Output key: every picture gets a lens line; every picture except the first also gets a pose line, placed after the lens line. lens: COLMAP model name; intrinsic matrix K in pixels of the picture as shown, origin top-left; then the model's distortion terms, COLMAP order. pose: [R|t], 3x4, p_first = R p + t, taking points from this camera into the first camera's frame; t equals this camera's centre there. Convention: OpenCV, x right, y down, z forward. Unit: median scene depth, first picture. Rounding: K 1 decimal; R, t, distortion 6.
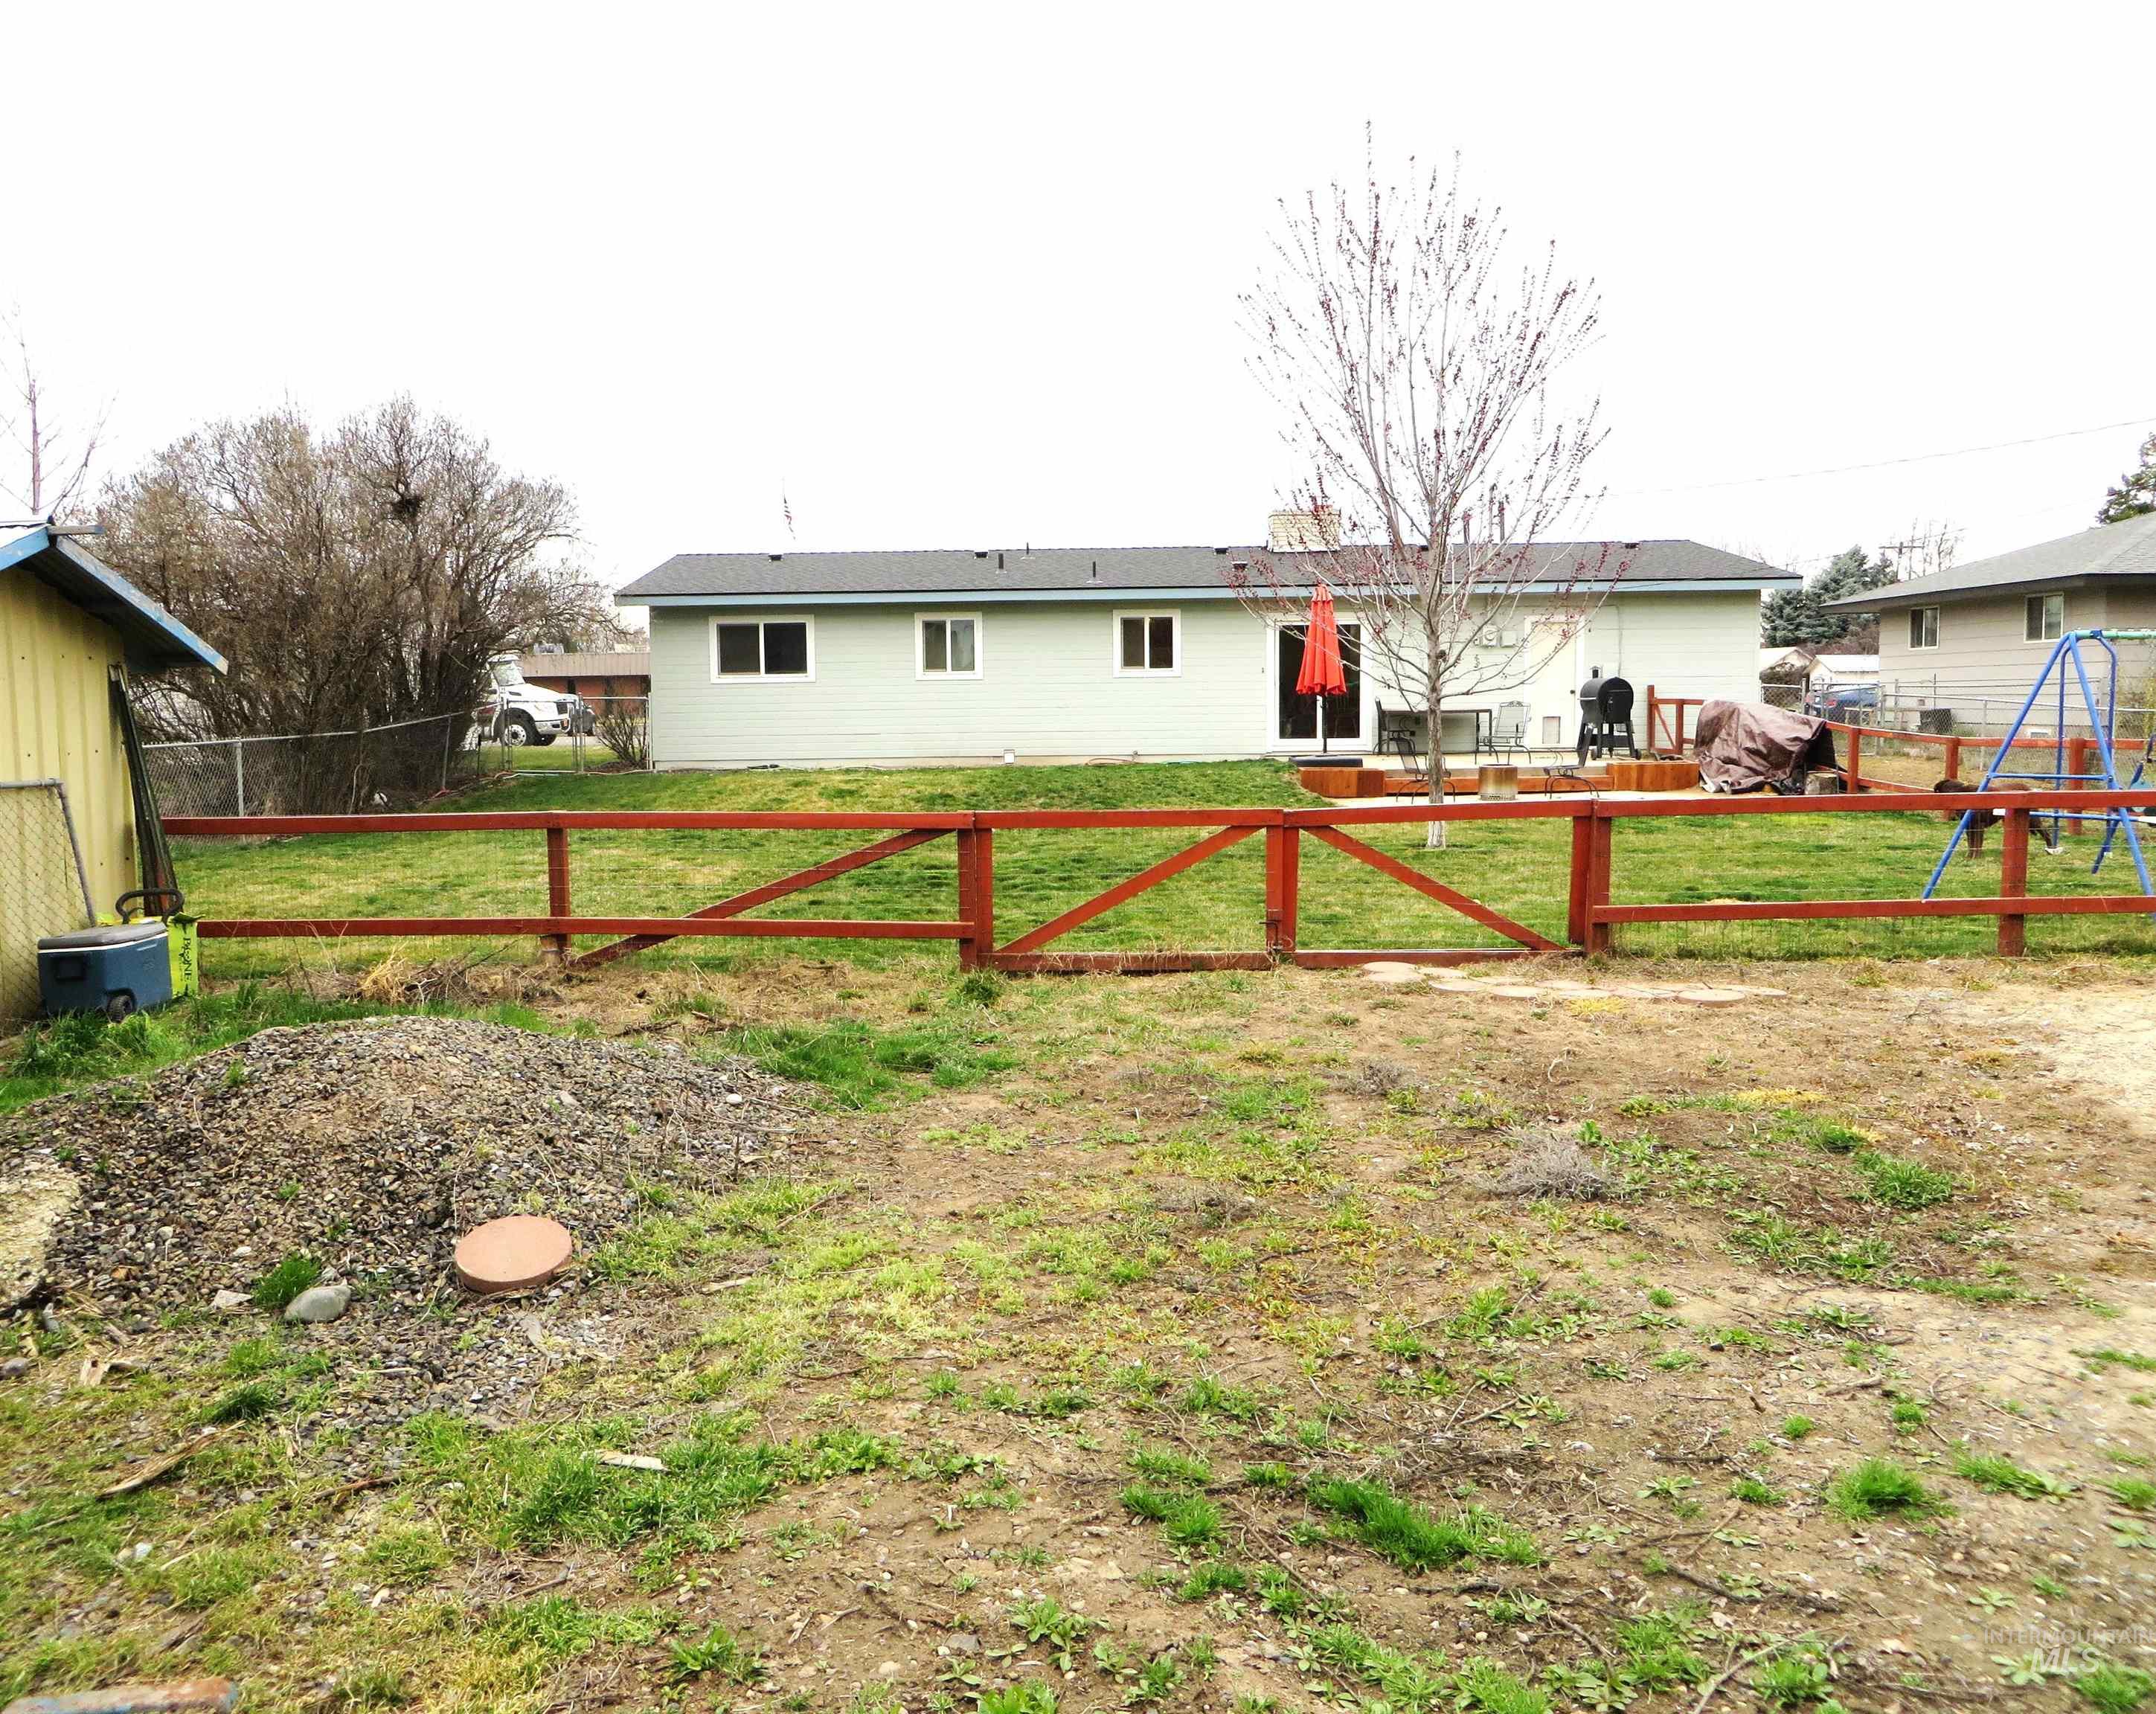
lens RADIAL K [[1717.0, 0, 1078.0], [0, 1717.0, 857.0], [0, 0, 1]] dist [-0.062243, -0.000479]
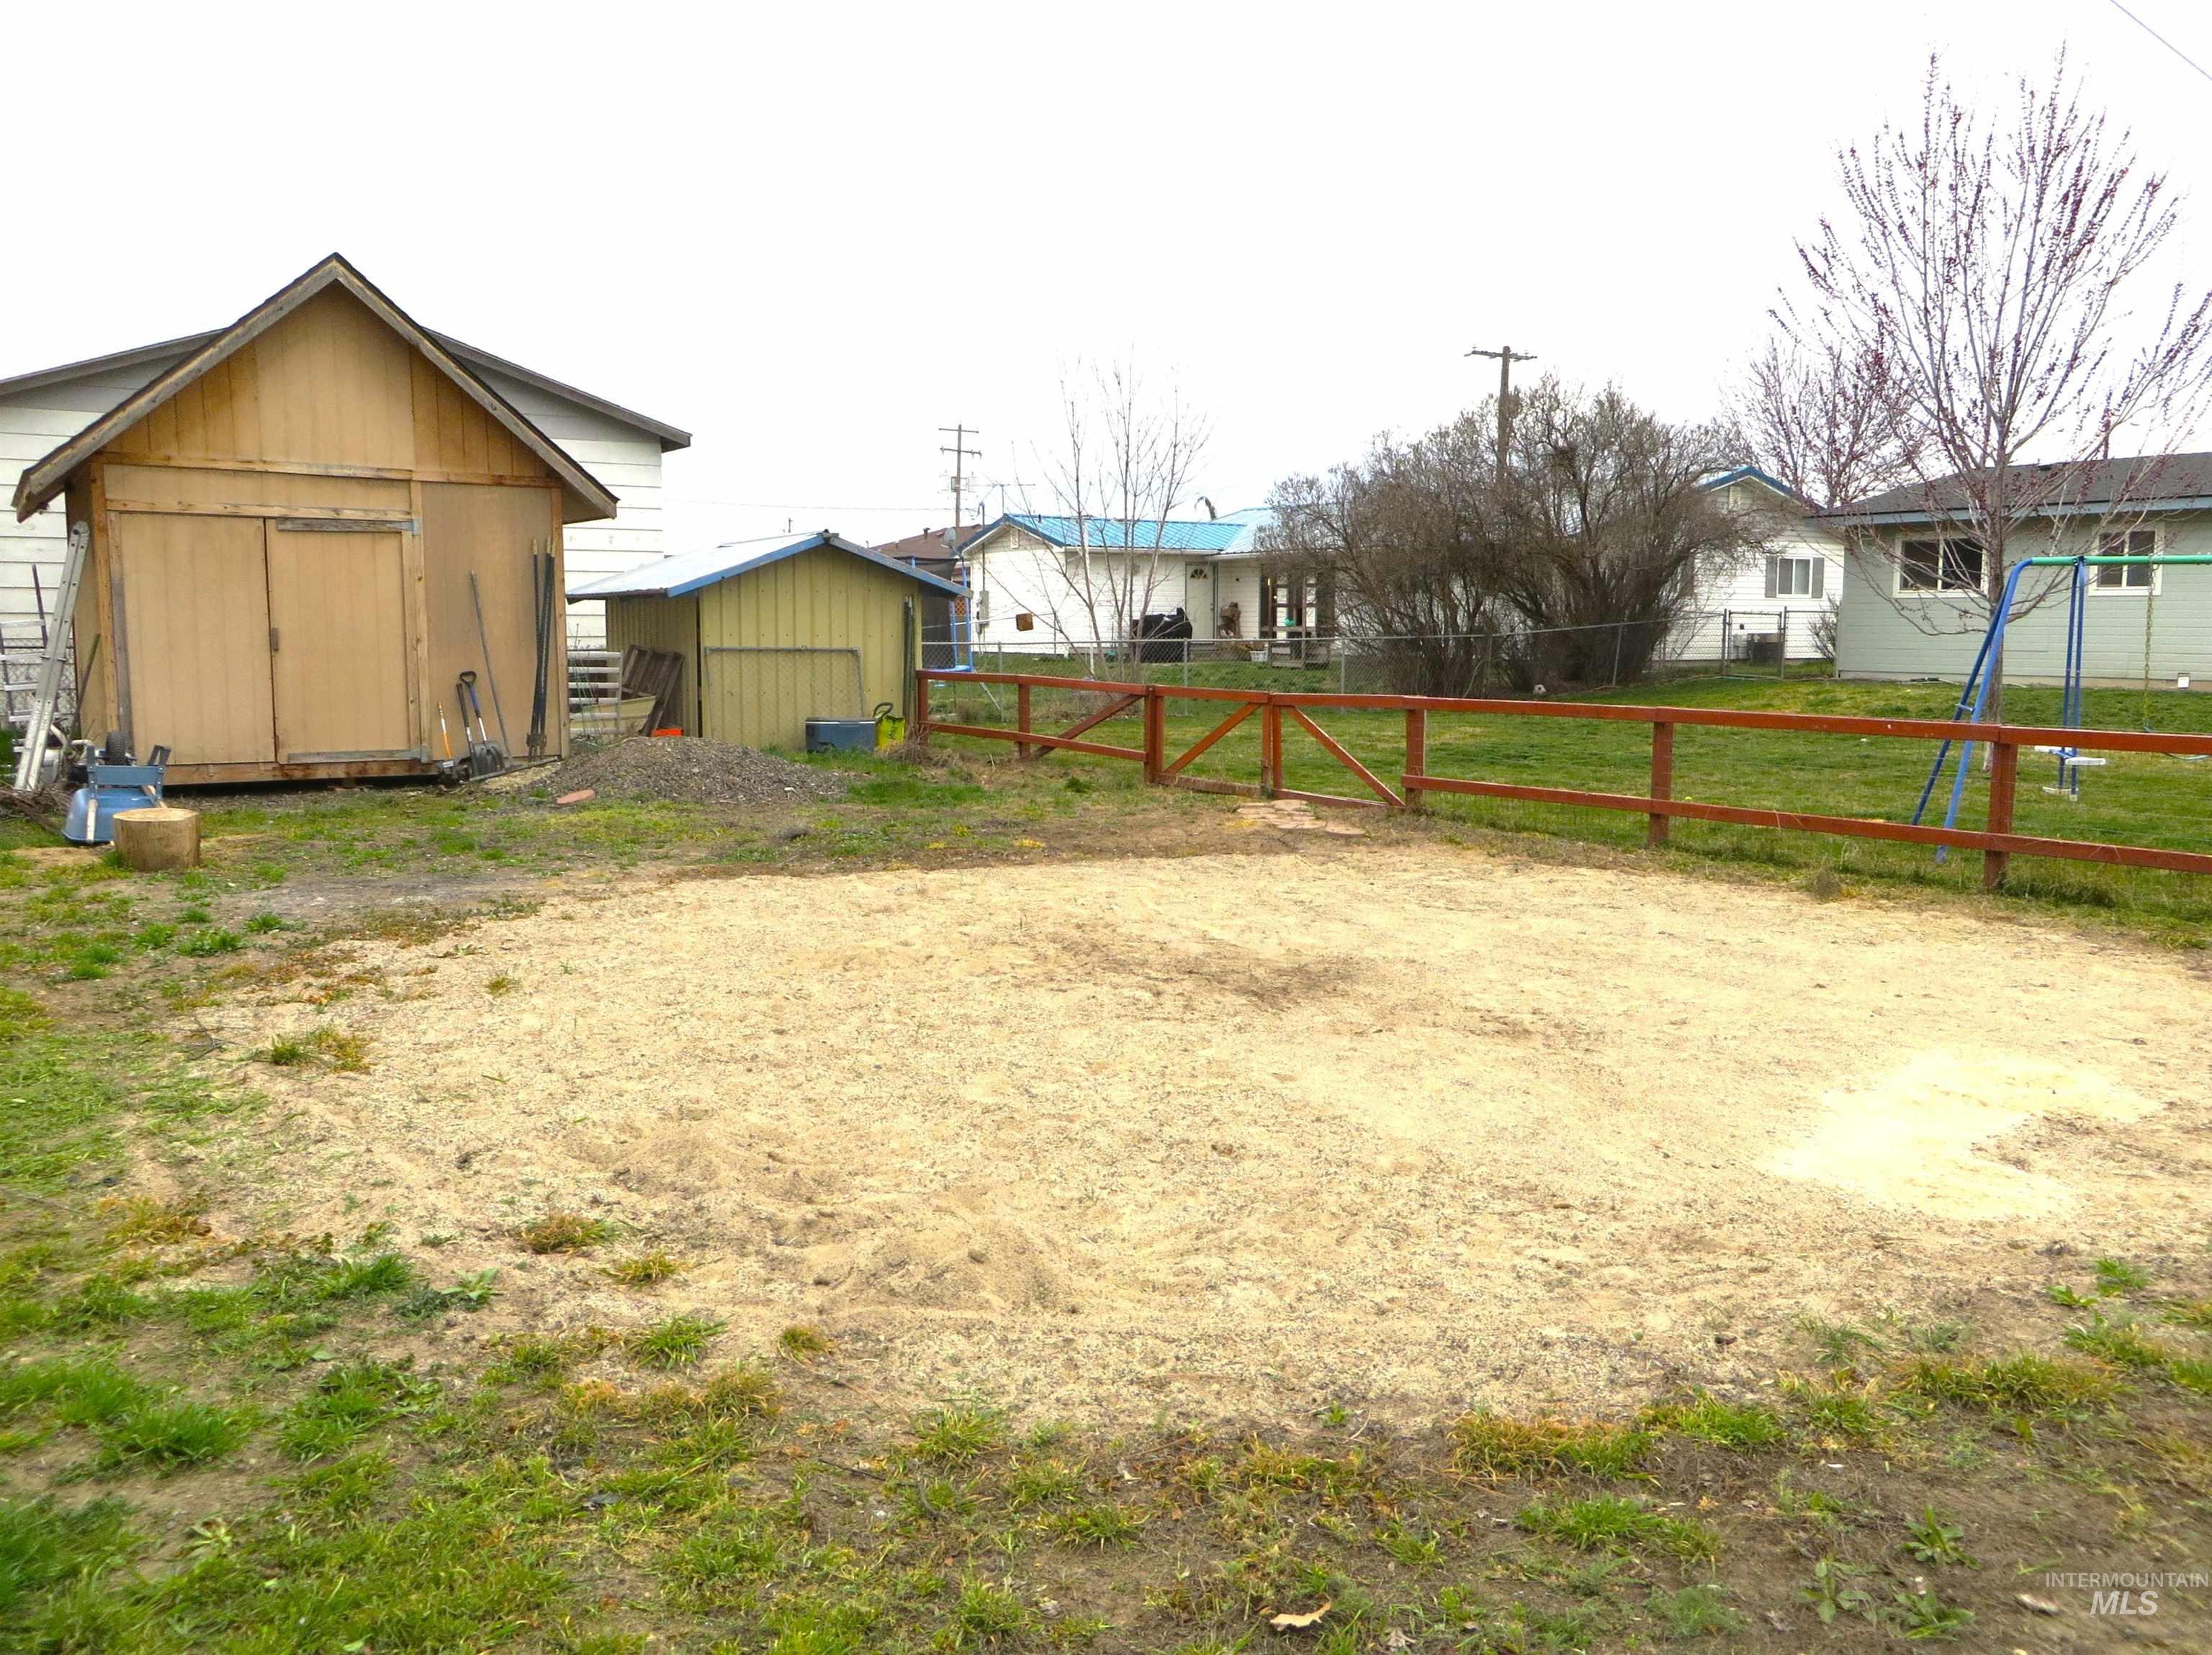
lens RADIAL K [[1779.0, 0, 1106.0], [0, 1779.0, 827.5], [0, 0, 1]] dist [-0.022422, 0.002485]
pose [[0.567077, 0.109620, -0.816338, 0.447296], [-0.081998, 0.993694, 0.076475, -0.006140], [0.819573, 0.023571, 0.572490, -0.005720]]
